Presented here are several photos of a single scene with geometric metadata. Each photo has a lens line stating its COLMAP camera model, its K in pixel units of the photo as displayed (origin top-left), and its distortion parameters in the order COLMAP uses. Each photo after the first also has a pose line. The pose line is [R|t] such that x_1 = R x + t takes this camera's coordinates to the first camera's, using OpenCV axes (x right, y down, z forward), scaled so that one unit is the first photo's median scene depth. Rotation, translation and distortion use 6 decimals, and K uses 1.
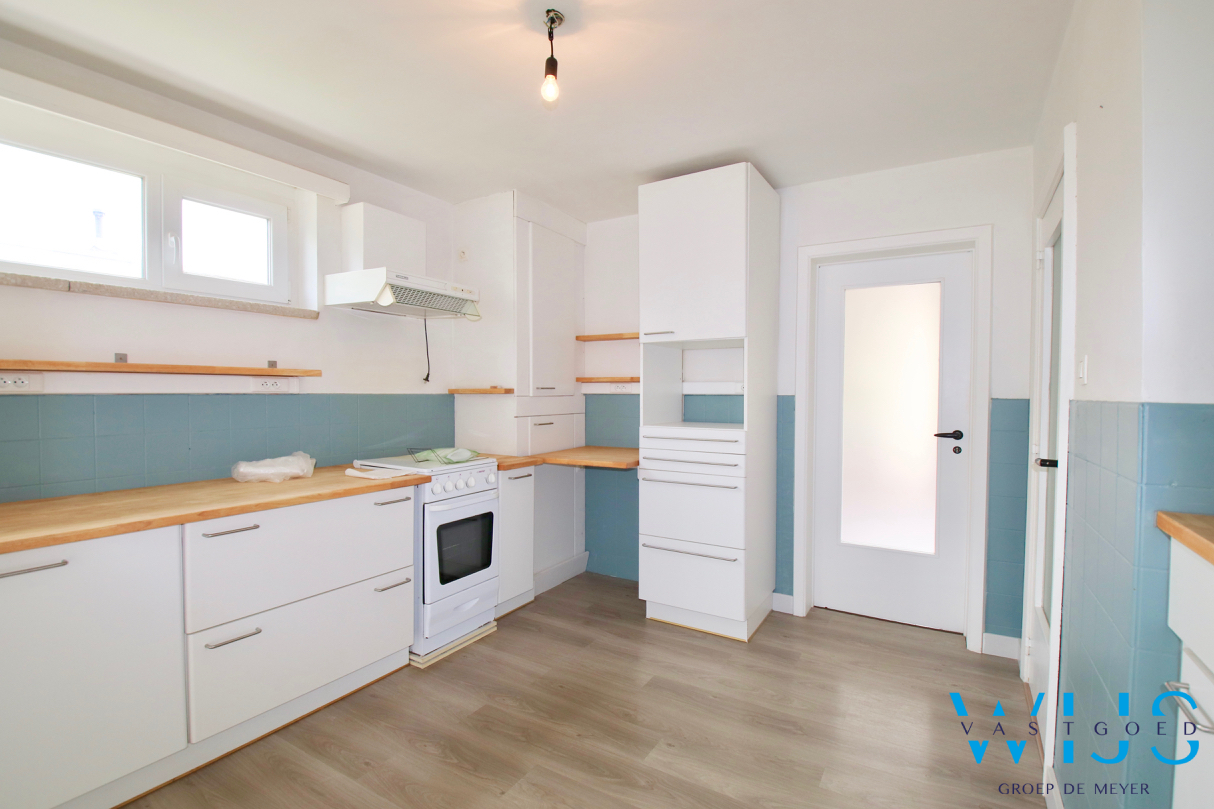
lens RADIAL K [[572.3, 0, 610.8], [0, 572.3, 403.9], [0, 0, 1]] dist [0.028765, -0.033081]
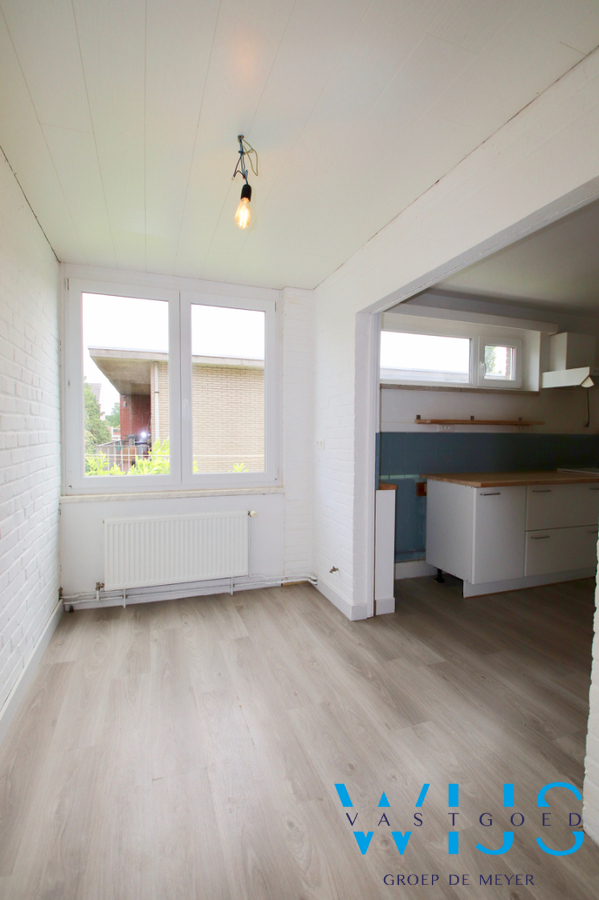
lens RADIAL K [[424.2, 0, 302.1], [0, 424.2, 447.0], [0, 0, 1]] dist [0.028765, -0.033081]
pose [[0.781750, 0.027124, -0.623002, -0.252322], [-0.020394, 0.999631, 0.017931, 0.020831], [0.623258, -0.001313, 0.782015, -0.718489]]
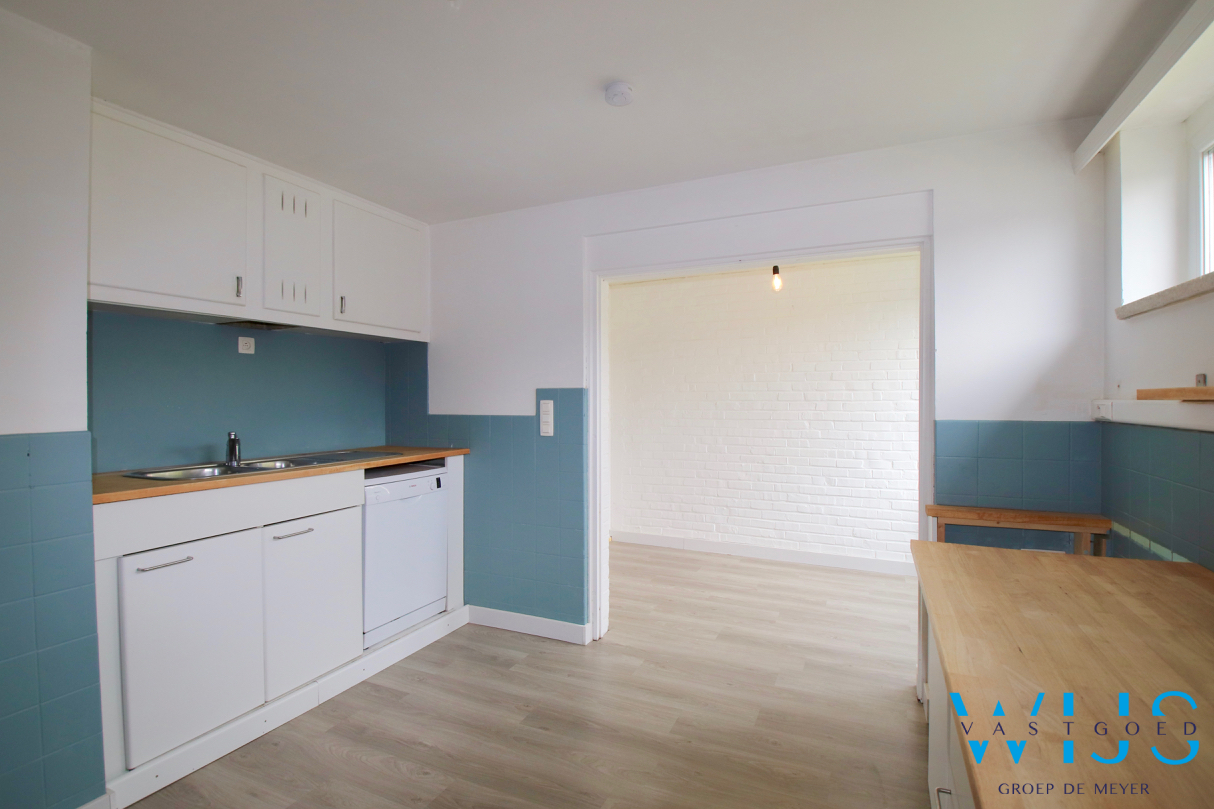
lens RADIAL K [[572.3, 0, 610.8], [0, 572.3, 403.9], [0, 0, 1]] dist [0.028765, -0.033081]
pose [[-0.992412, 0.000778, -0.122959, -0.140896], [-0.002620, 0.999619, 0.027469, -0.053989], [0.122933, 0.027583, -0.992032, 1.173765]]
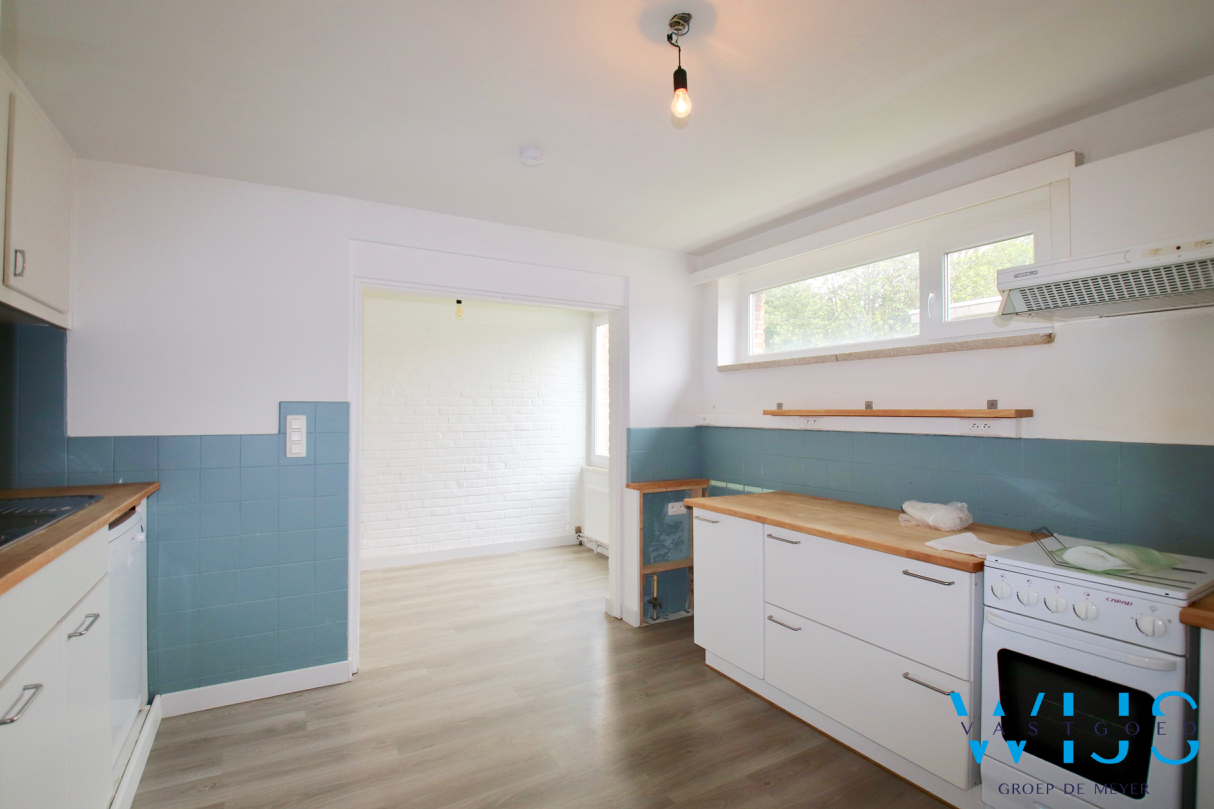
lens RADIAL K [[572.3, 0, 610.8], [0, 572.3, 403.9], [0, 0, 1]] dist [0.028765, -0.033081]
pose [[-0.483275, -0.014128, -0.875355, 0.508052], [-0.019863, 0.999789, -0.005169, -0.054928], [0.875243, 0.014889, -0.483454, 0.955644]]
